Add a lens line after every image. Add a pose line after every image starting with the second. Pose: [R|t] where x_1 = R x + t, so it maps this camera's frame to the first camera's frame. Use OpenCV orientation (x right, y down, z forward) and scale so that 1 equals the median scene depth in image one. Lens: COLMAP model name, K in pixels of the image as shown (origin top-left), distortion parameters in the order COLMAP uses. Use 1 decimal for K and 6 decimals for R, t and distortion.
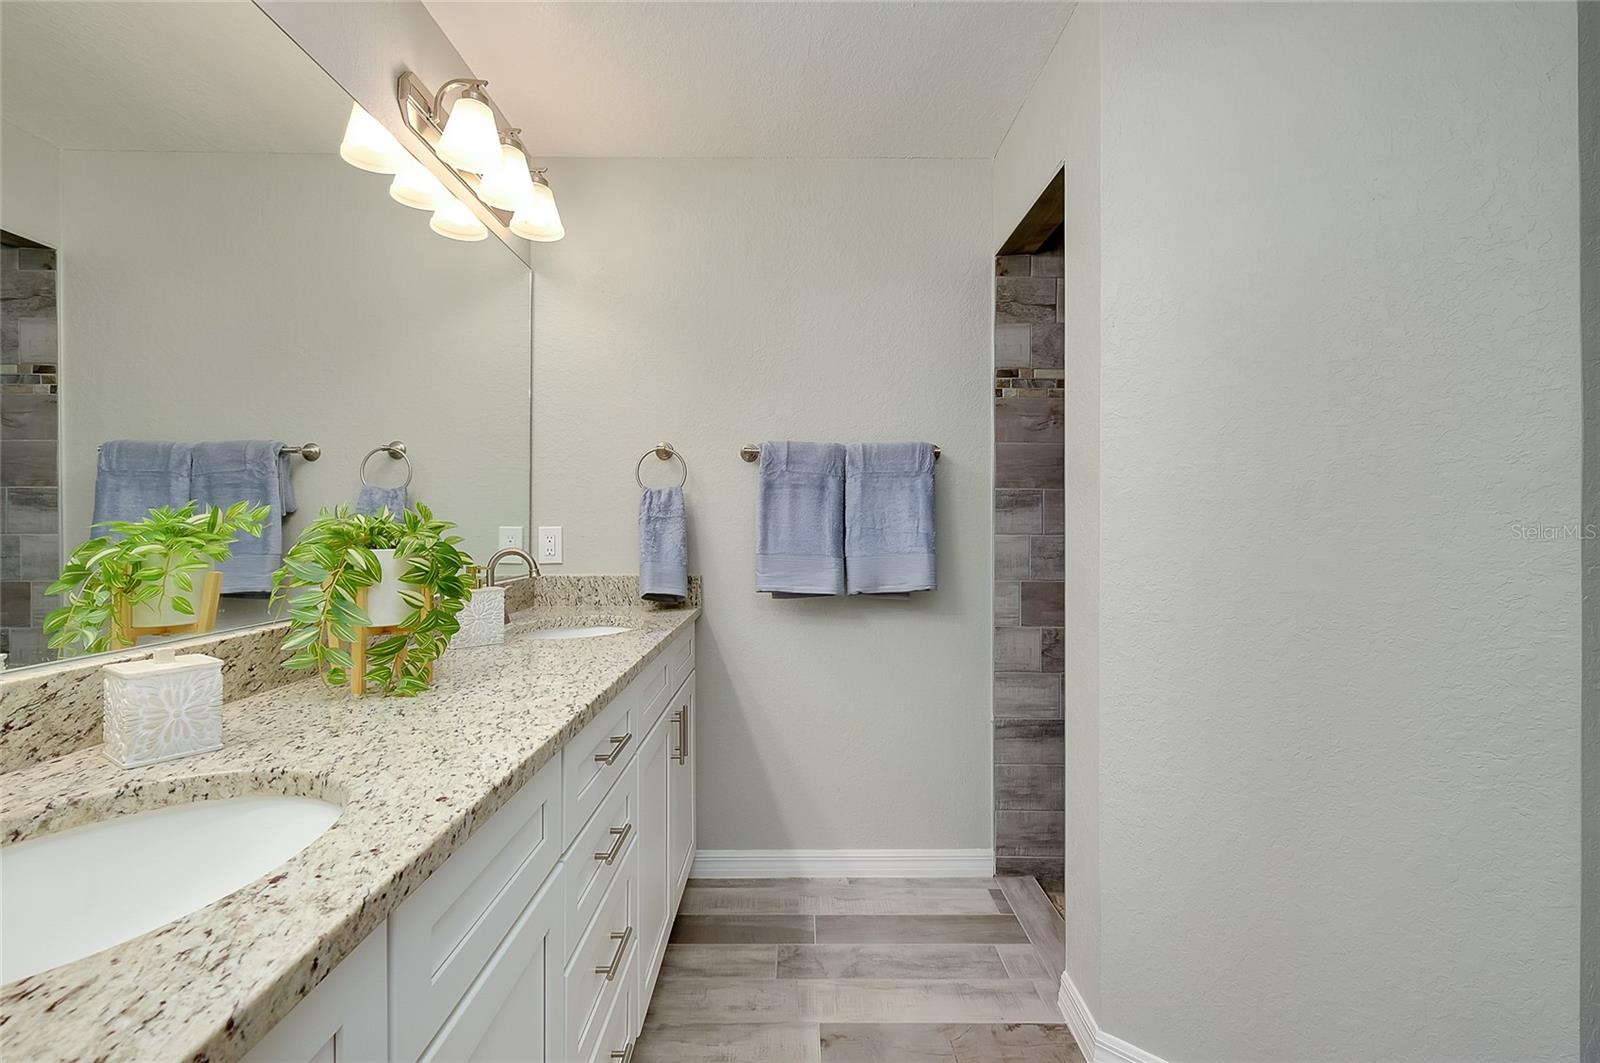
lens RADIAL K [[711.3, 0, 799.9], [0, 711.3, 522.8], [0, 0, 1]] dist [-0.003298, -0.000495]
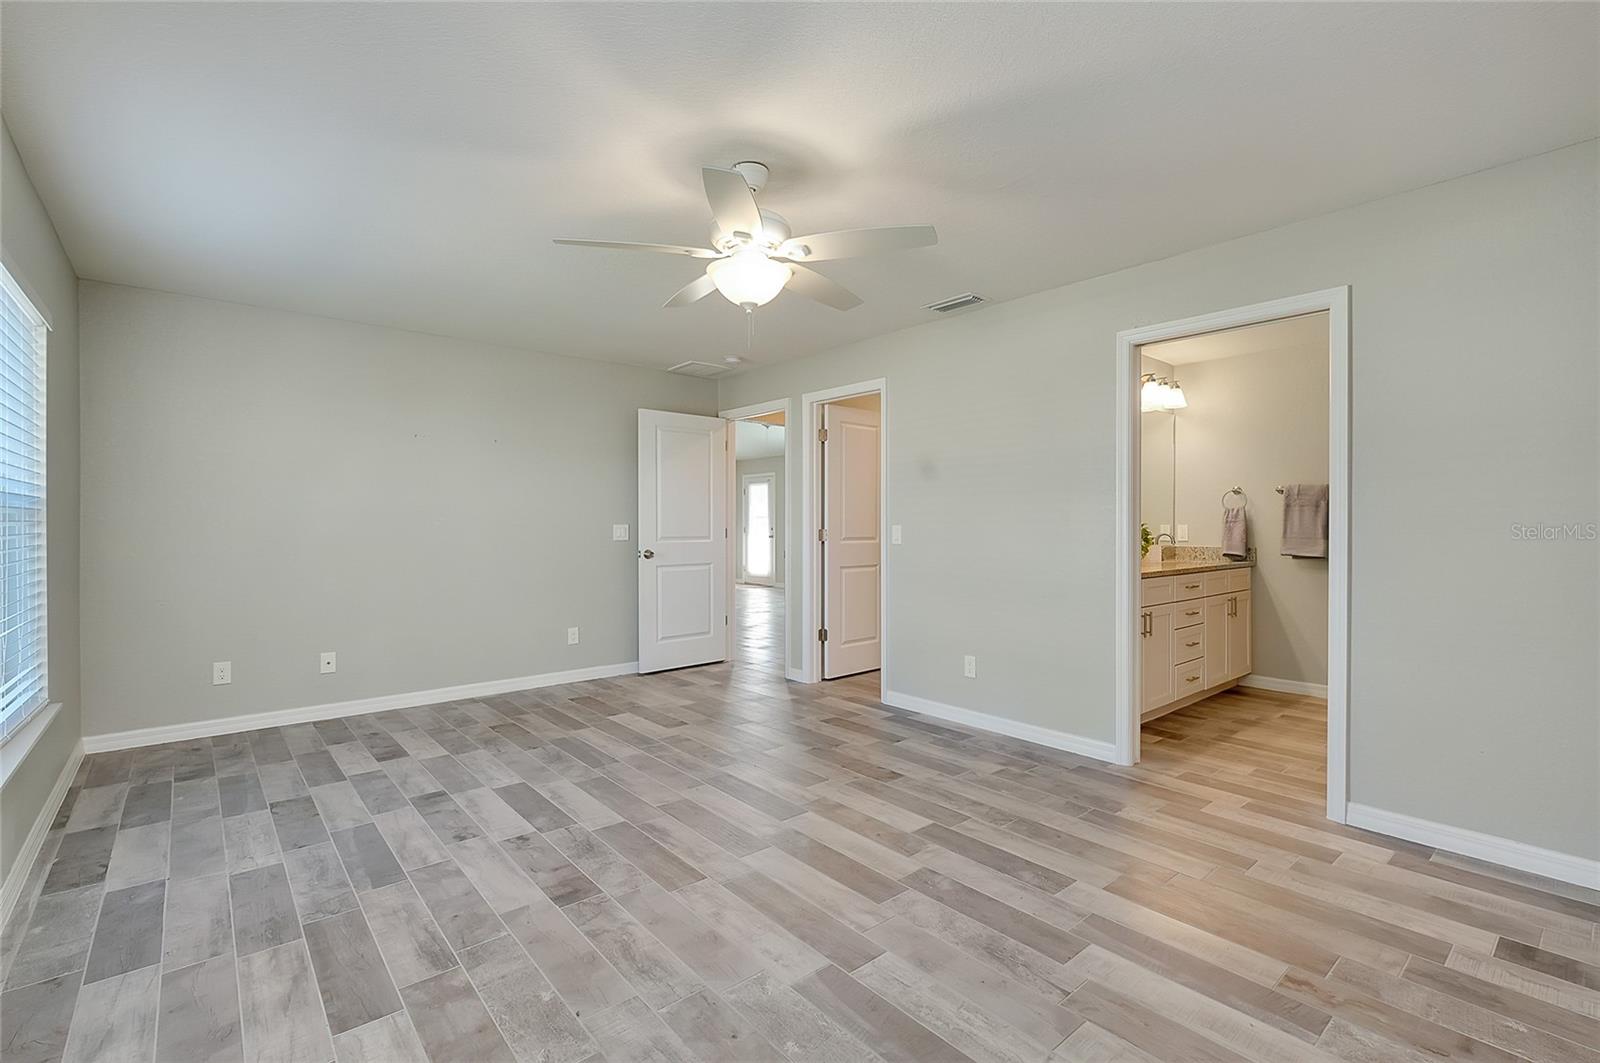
lens RADIAL K [[711.3, 0, 805.4], [0, 711.3, 532.7], [0, 0, 1]] dist [-0.003298, -0.000495]
pose [[0.655824, 0.005841, -0.754891, 0.607467], [0.000729, 0.999965, 0.008371, 0.010108], [0.754914, -0.006040, 0.655796, -1.484747]]
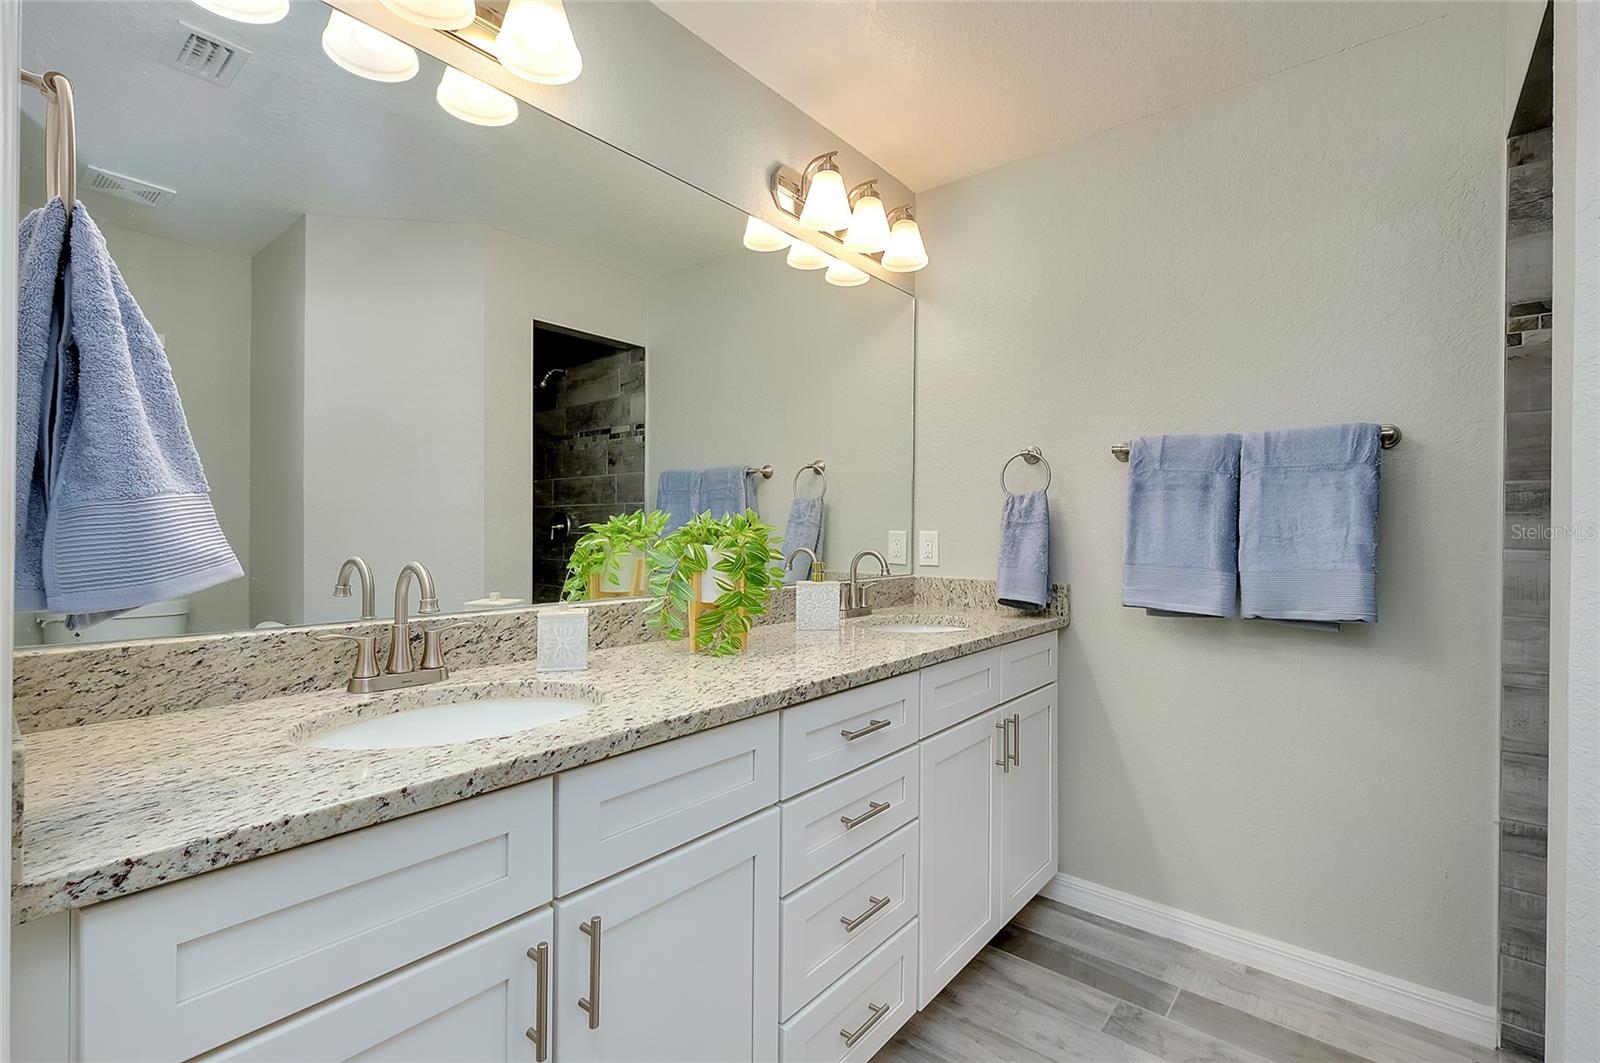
lens RADIAL K [[711.3, 0, 788.9], [0, 711.3, 531.9], [0, 0, 1]] dist [-0.003298, -0.000495]
pose [[0.758523, 0.009948, -0.651570, 0.198069], [-0.008275, 0.999950, 0.005634, 0.001850], [0.651593, 0.001118, 0.758568, 0.041249]]
